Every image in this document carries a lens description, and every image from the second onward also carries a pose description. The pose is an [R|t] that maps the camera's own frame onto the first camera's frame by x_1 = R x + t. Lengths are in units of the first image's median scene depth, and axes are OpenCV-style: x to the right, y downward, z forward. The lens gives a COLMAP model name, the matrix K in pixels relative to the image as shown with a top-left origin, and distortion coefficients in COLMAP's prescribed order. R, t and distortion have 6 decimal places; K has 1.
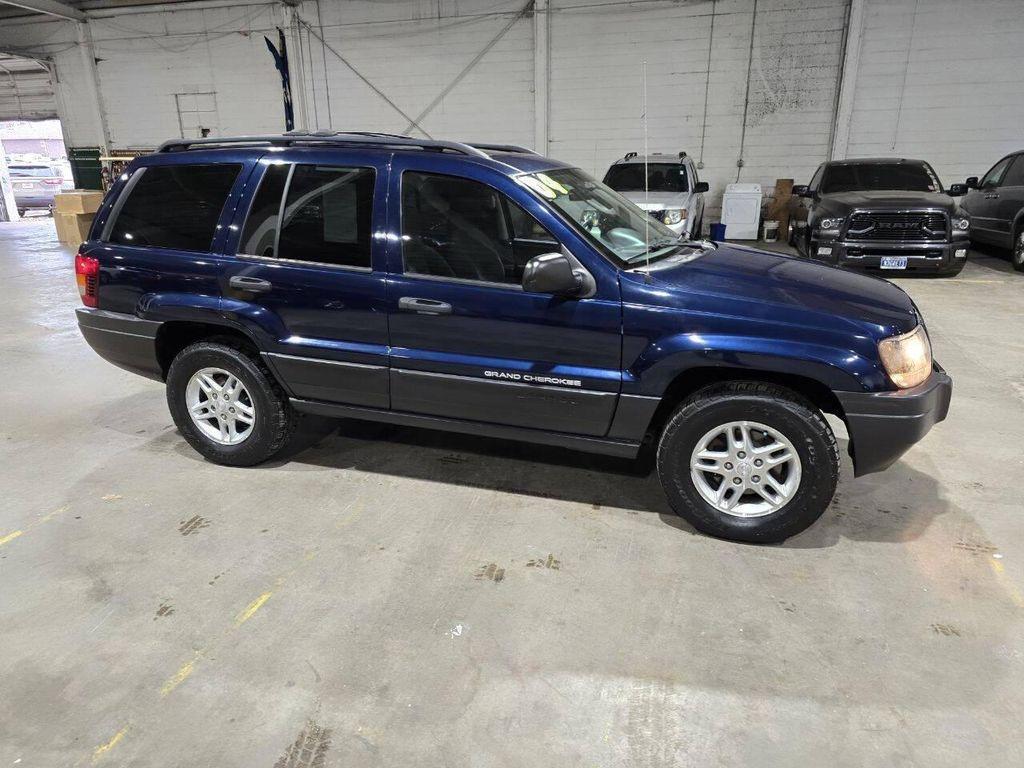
lens RADIAL K [[695.3, 0, 509.9], [0, 695.3, 383.9], [0, 0, 1]] dist [0.045253, -0.034167]
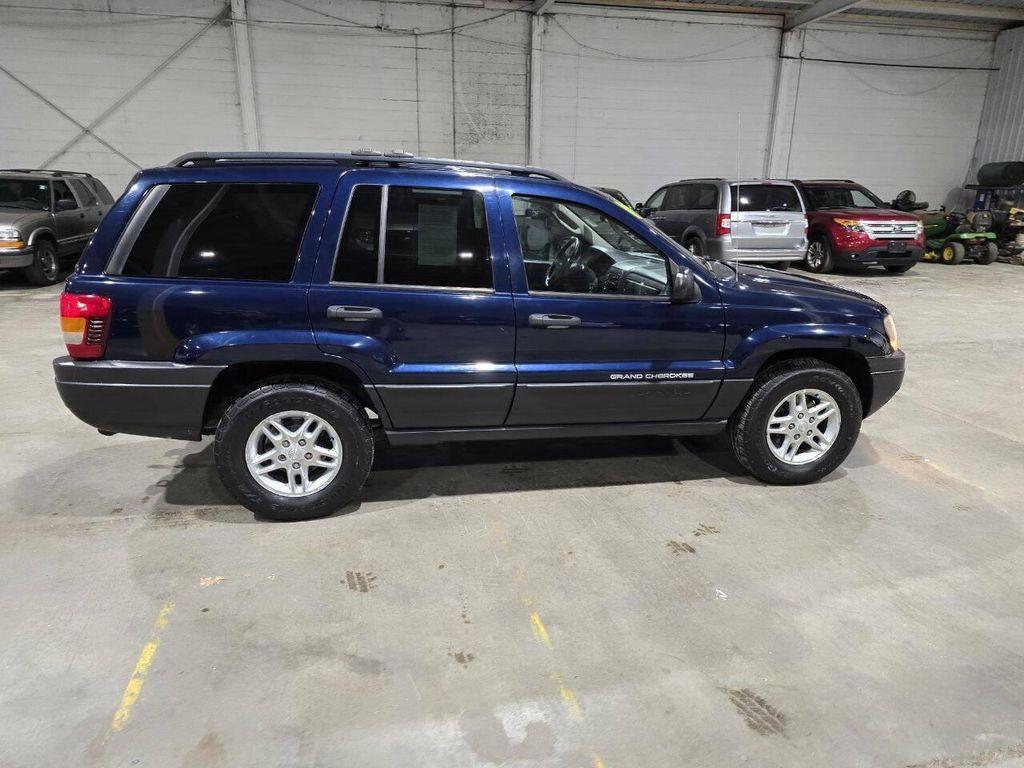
lens RADIAL K [[695.2, 0, 510.1], [0, 695.2, 386.1], [0, 0, 1]] dist [0.047305, -0.035936]
pose [[0.870331, -0.116468, 0.478497, -0.592502], [0.127802, 0.991759, 0.008940, -0.026614], [-0.475595, 0.053373, 0.878043, 0.090222]]
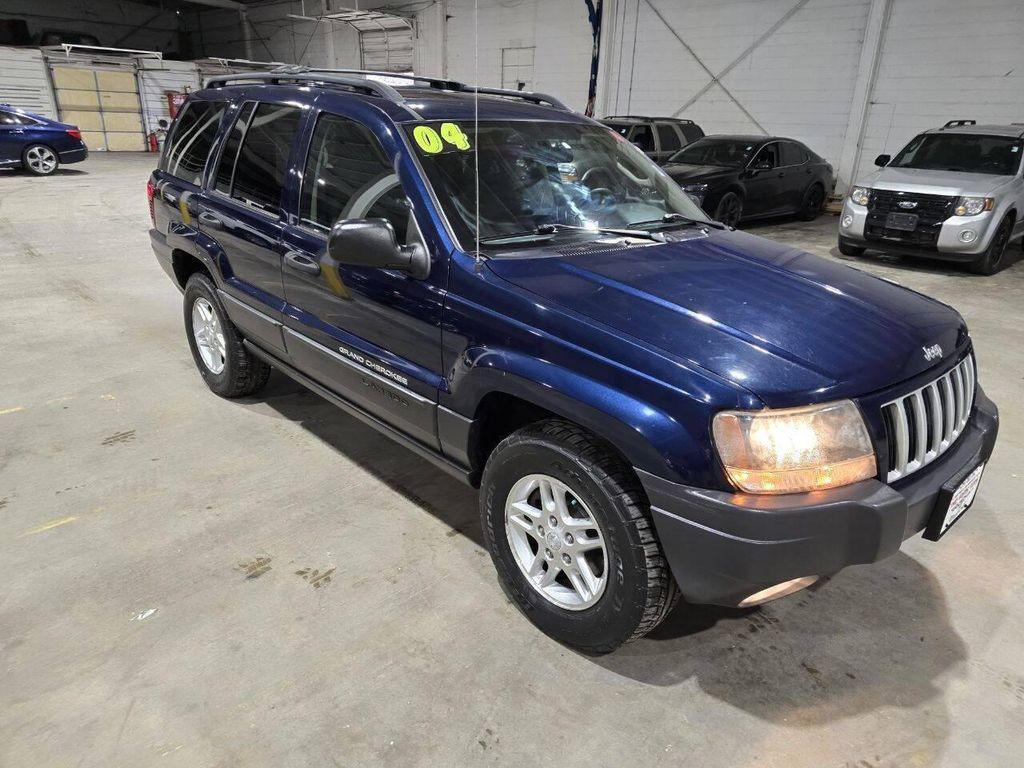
lens RADIAL K [[695.2, 0, 510.1], [0, 695.2, 386.1], [0, 0, 1]] dist [0.047305, -0.035936]
pose [[0.879293, 0.208366, -0.428284, 0.454140], [-0.185670, 0.978044, 0.094641, -0.078097], [0.438600, -0.003697, 0.898675, 0.252362]]
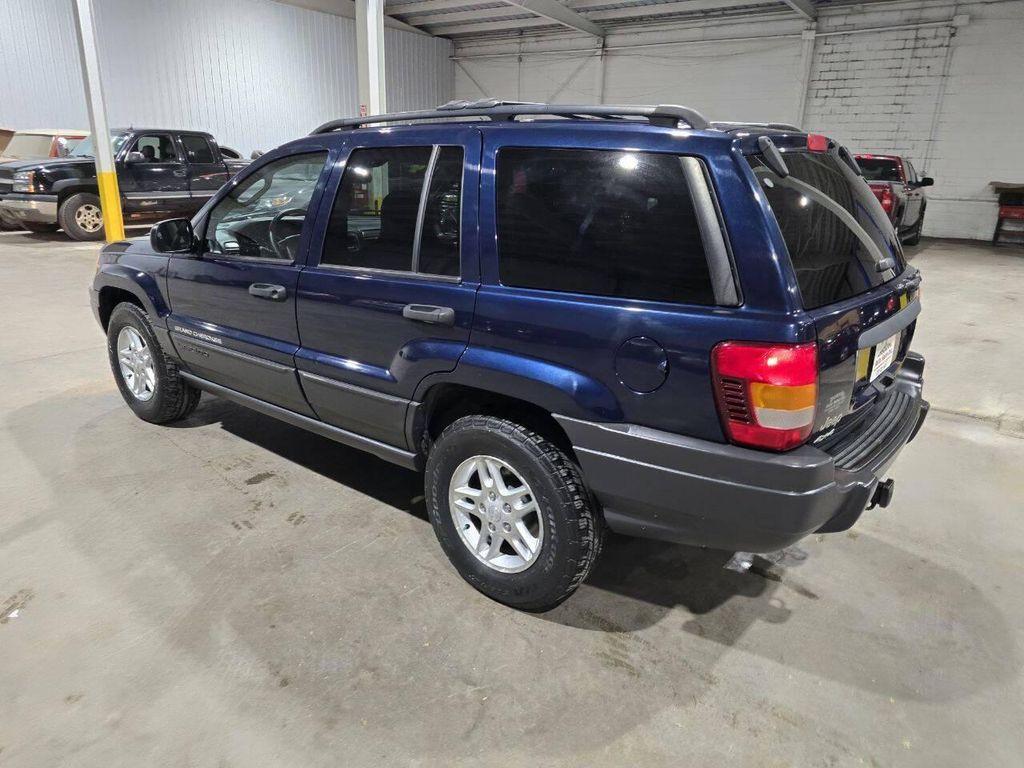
lens RADIAL K [[695.2, 0, 510.1], [0, 695.2, 386.1], [0, 0, 1]] dist [0.047305, -0.035936]
pose [[-0.938469, -0.124122, 0.322288, -0.485503], [0.085182, 0.821166, 0.564296, -0.569894], [-0.334694, 0.557027, -0.760066, 1.846240]]
